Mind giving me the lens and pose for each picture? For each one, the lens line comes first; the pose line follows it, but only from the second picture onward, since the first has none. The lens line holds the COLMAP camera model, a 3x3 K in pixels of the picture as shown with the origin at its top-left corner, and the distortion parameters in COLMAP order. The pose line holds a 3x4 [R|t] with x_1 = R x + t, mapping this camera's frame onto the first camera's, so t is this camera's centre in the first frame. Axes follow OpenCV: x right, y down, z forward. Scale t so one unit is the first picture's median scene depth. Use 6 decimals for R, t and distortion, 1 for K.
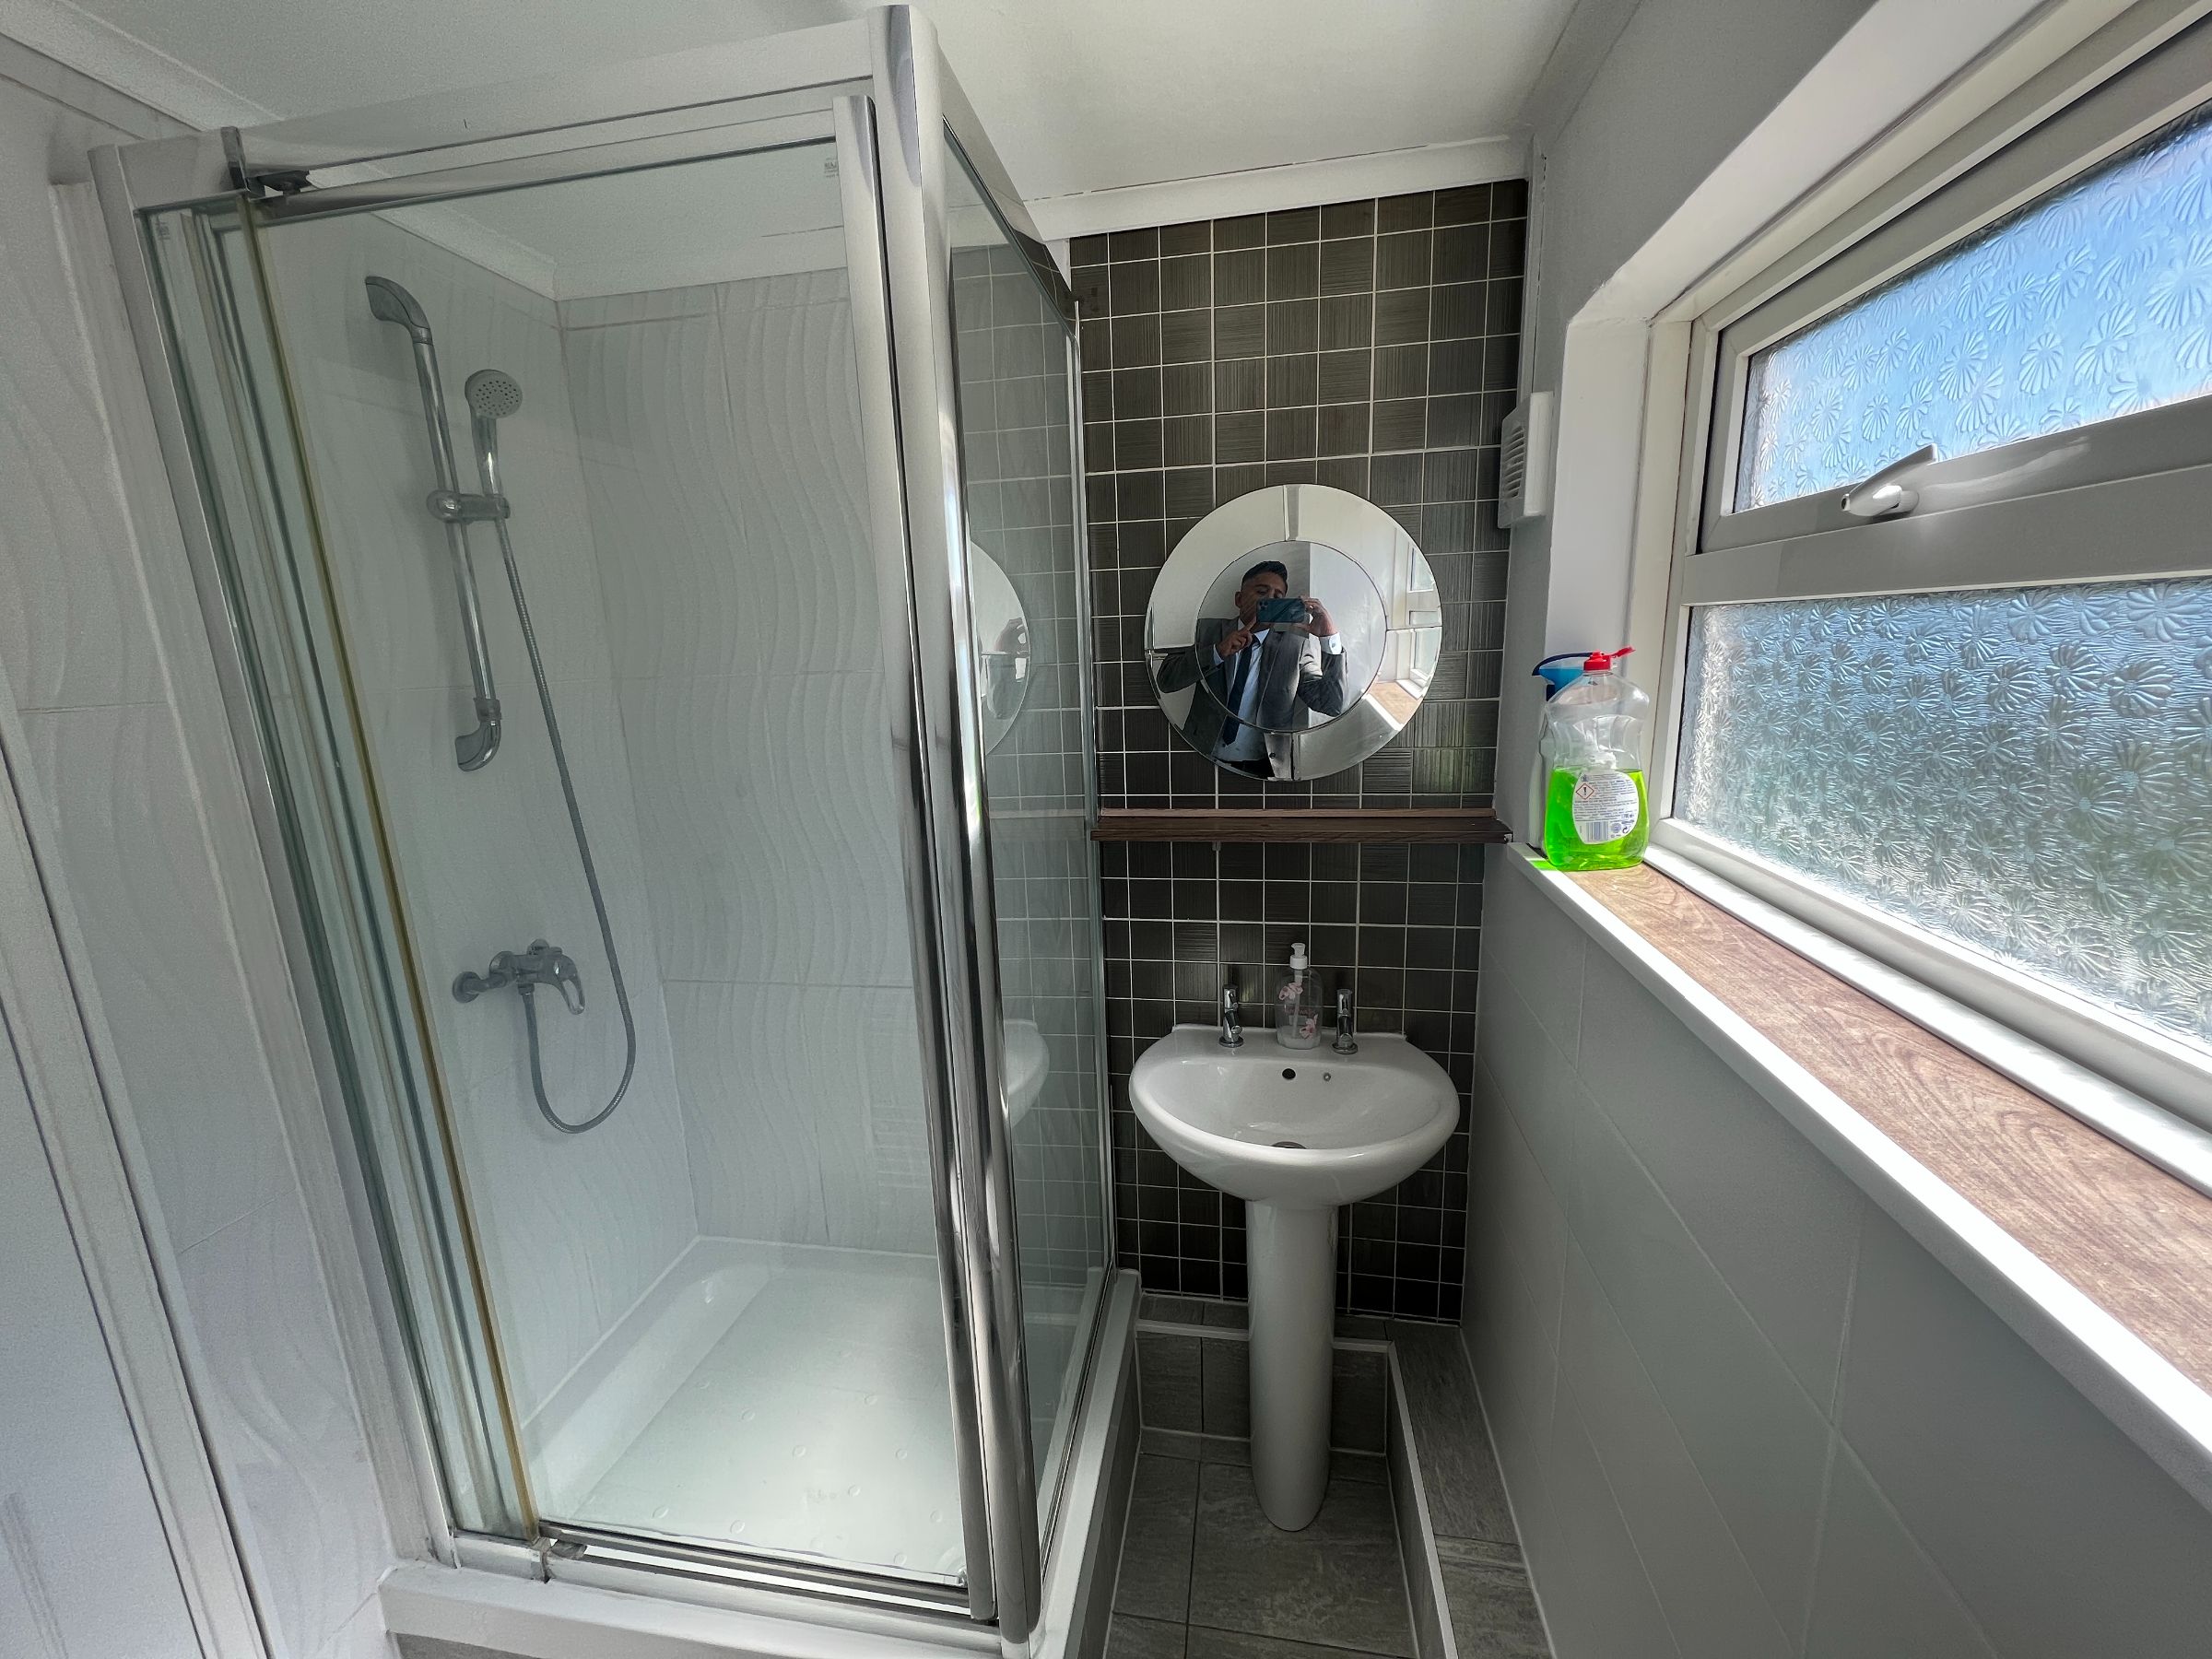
lens RADIAL K [[883.9, 0, 1111.8], [0, 883.9, 835.9], [0, 0, 1]] dist [-0.001385, 0.000849]
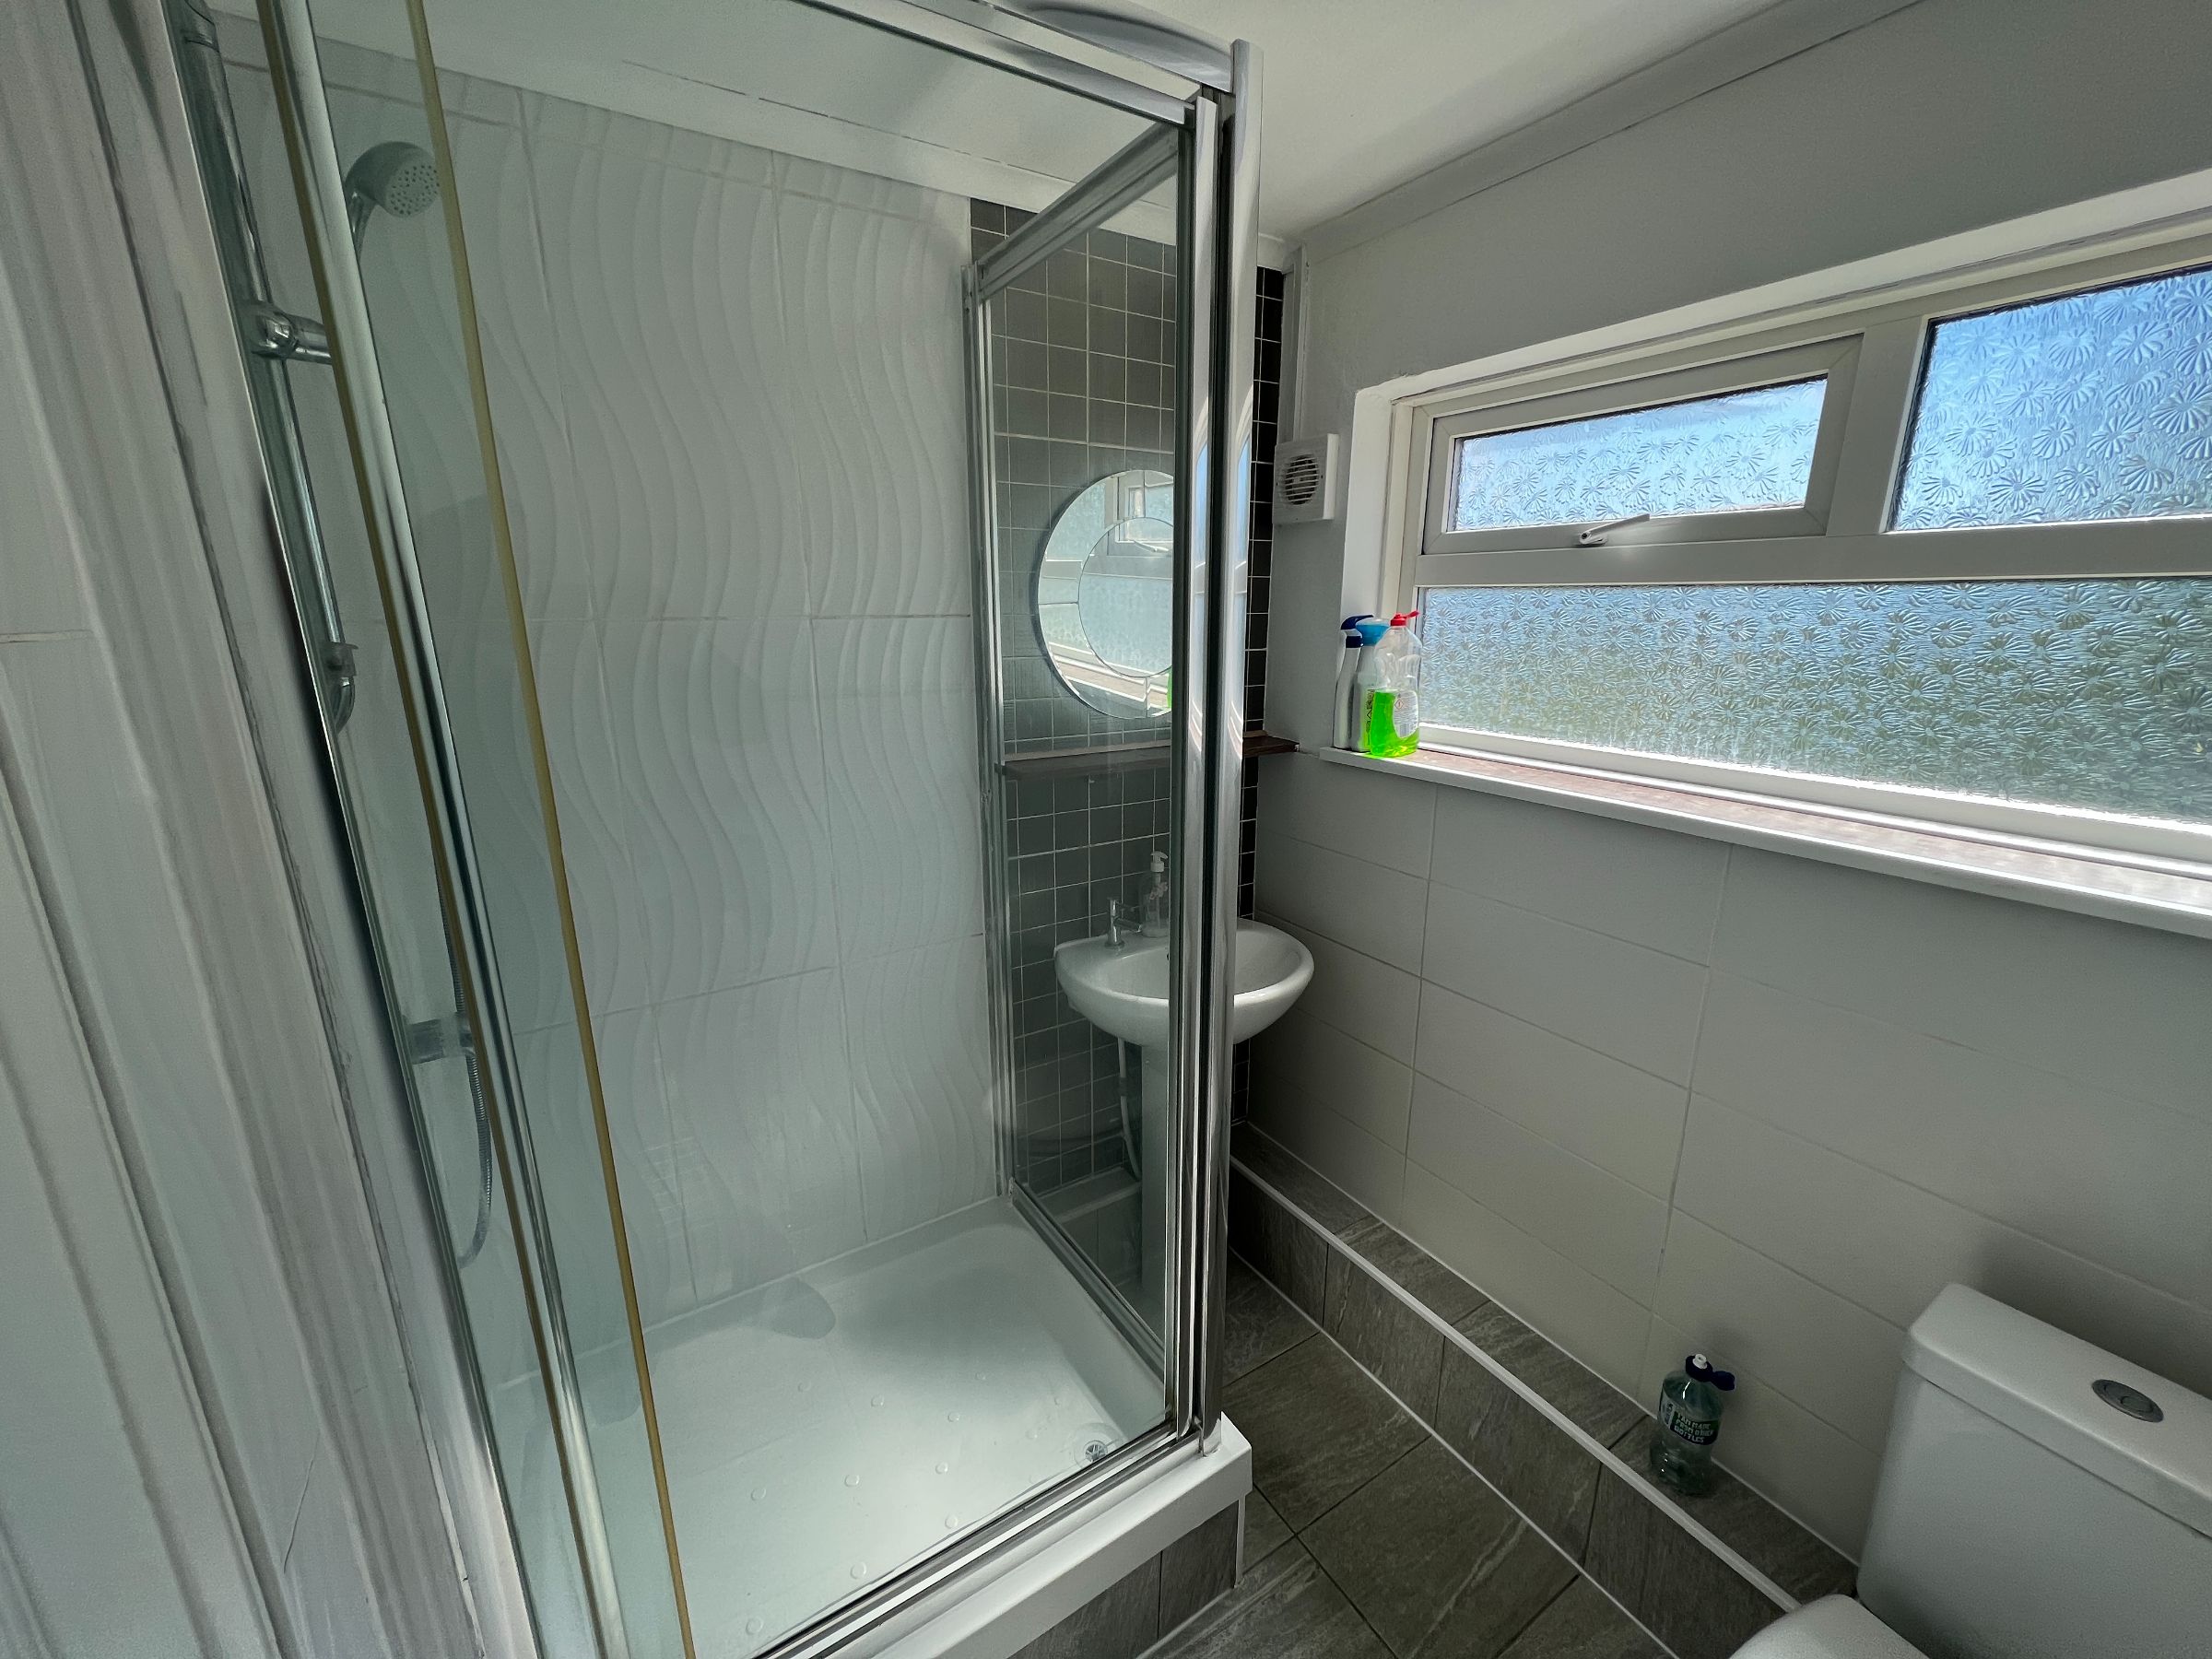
lens RADIAL K [[883.9, 0, 1118.2], [0, 883.9, 834.4], [0, 0, 1]] dist [-0.001385, 0.000849]
pose [[0.742783, -0.135547, 0.655668, -0.827461], [0.117468, 0.990486, 0.071688, 0.006948], [-0.659147, 0.023771, 0.751639, 0.153131]]
